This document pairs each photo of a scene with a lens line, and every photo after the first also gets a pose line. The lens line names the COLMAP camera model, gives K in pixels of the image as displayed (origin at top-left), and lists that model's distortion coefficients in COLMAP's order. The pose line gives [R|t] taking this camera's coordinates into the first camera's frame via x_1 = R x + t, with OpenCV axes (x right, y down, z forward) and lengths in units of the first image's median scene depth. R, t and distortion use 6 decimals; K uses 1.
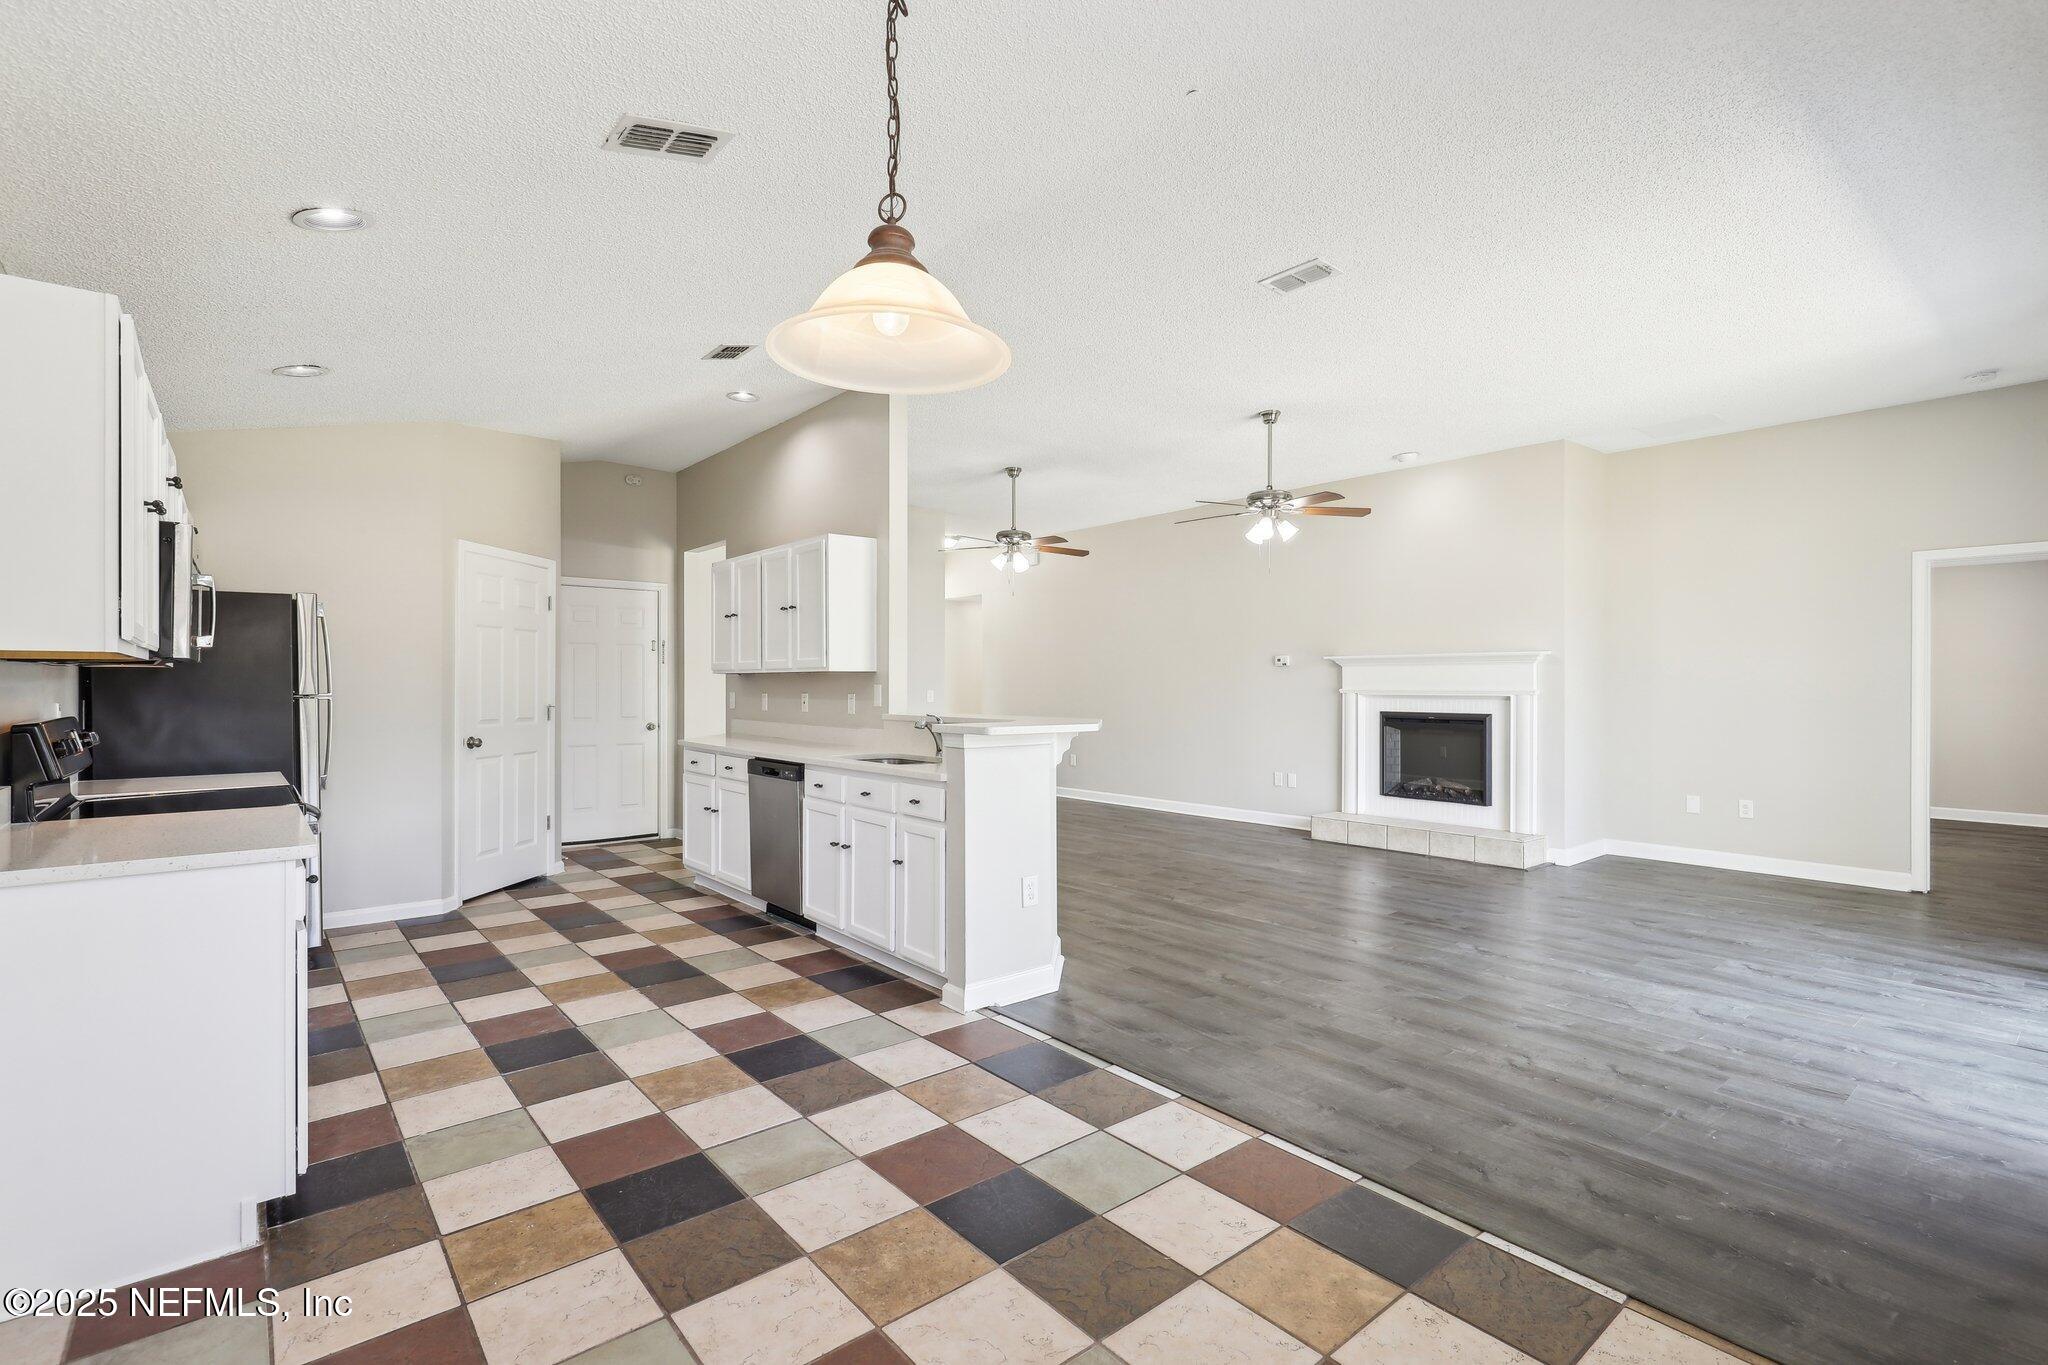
lens RADIAL K [[944.1, 0, 1024.0], [0, 944.1, 683.4], [0, 0, 1]] dist [0.000560, 0.000397]
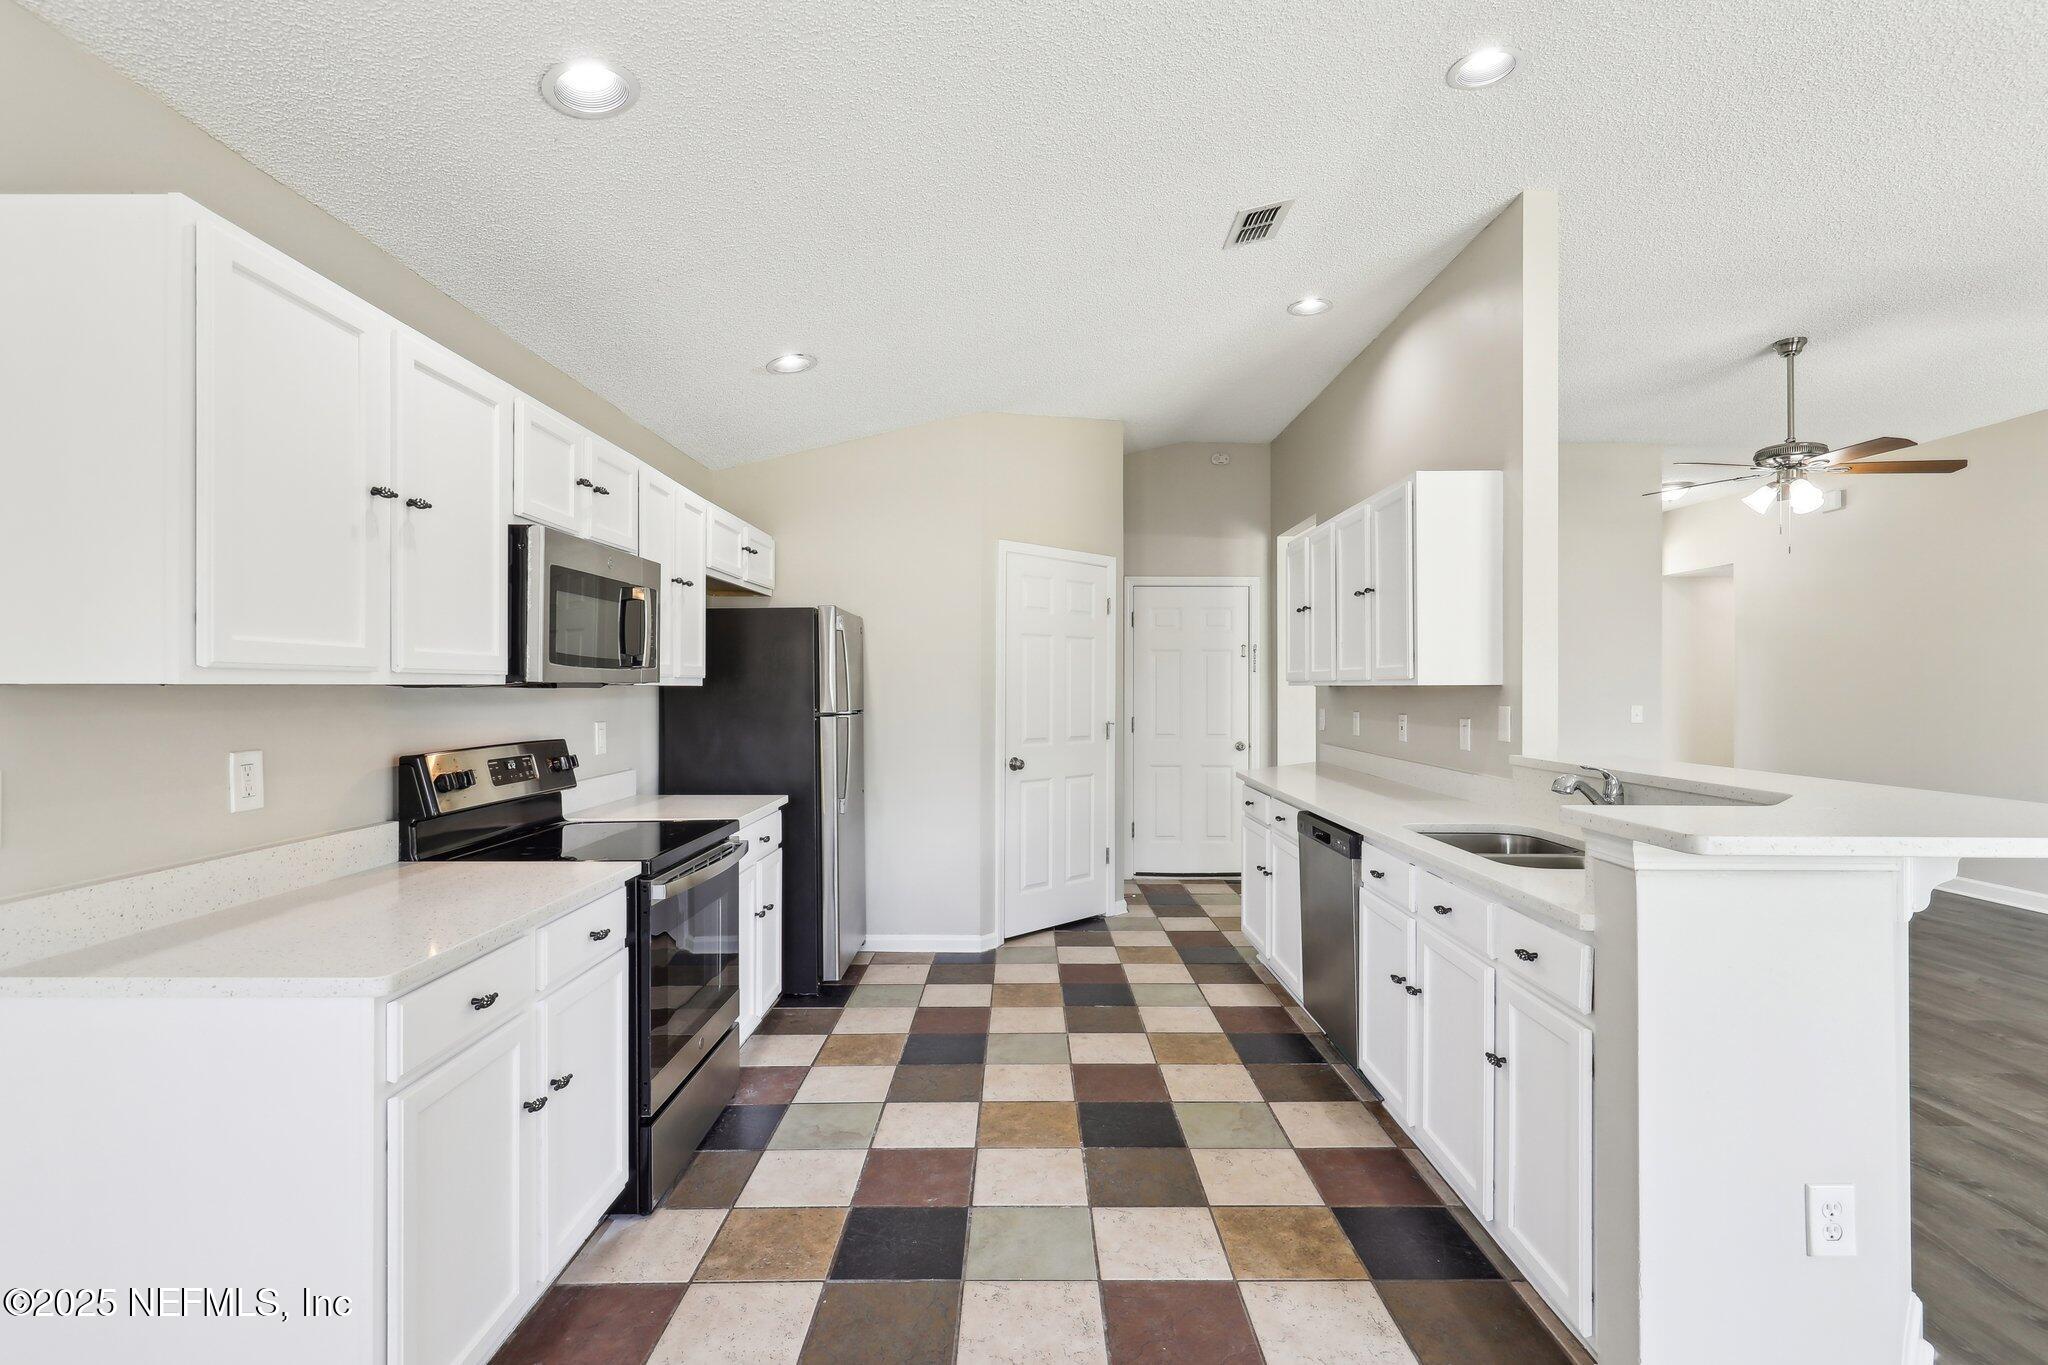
lens RADIAL K [[944.1, 0, 1024.3], [0, 944.1, 683.8], [0, 0, 1]] dist [0.000560, 0.000397]
pose [[0.766853, -0.001859, -0.641820, 0.000725], [0.000167, 0.999996, -0.002697, -0.010462], [0.641823, 0.001961, 0.766851, 0.285509]]
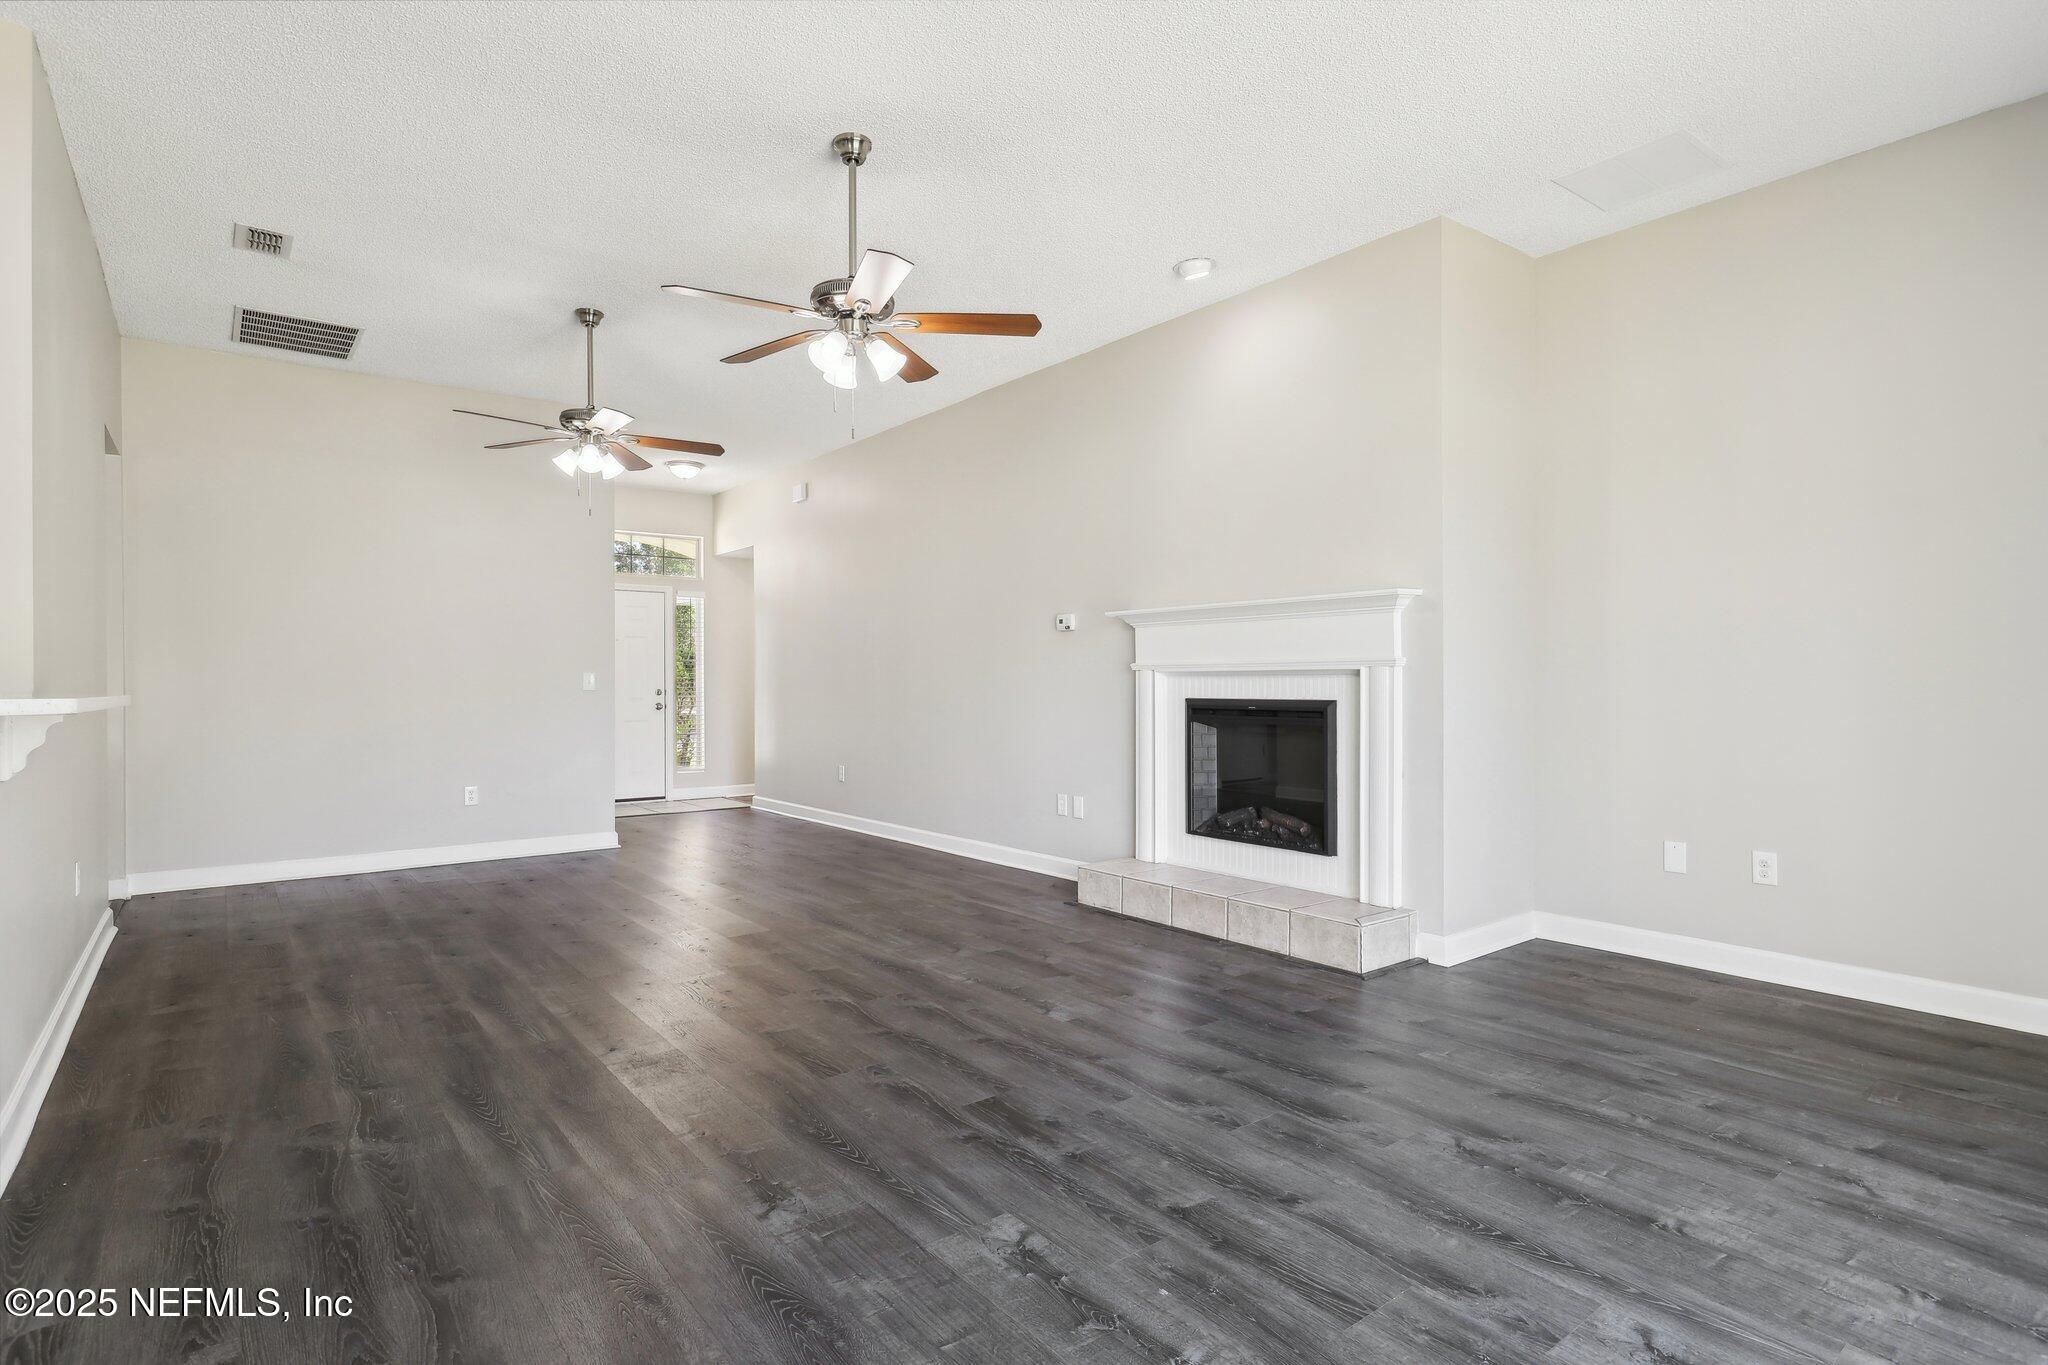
lens RADIAL K [[1031.2, 0, 1028.2], [0, 1031.2, 681.2], [0, 0, 1]] dist [0.006681, -0.001127]
pose [[0.999563, -0.003958, -0.029304, 0.373758], [0.003909, 0.999991, -0.001745, 0.024281], [0.029311, 0.001630, 0.999569, 0.405769]]
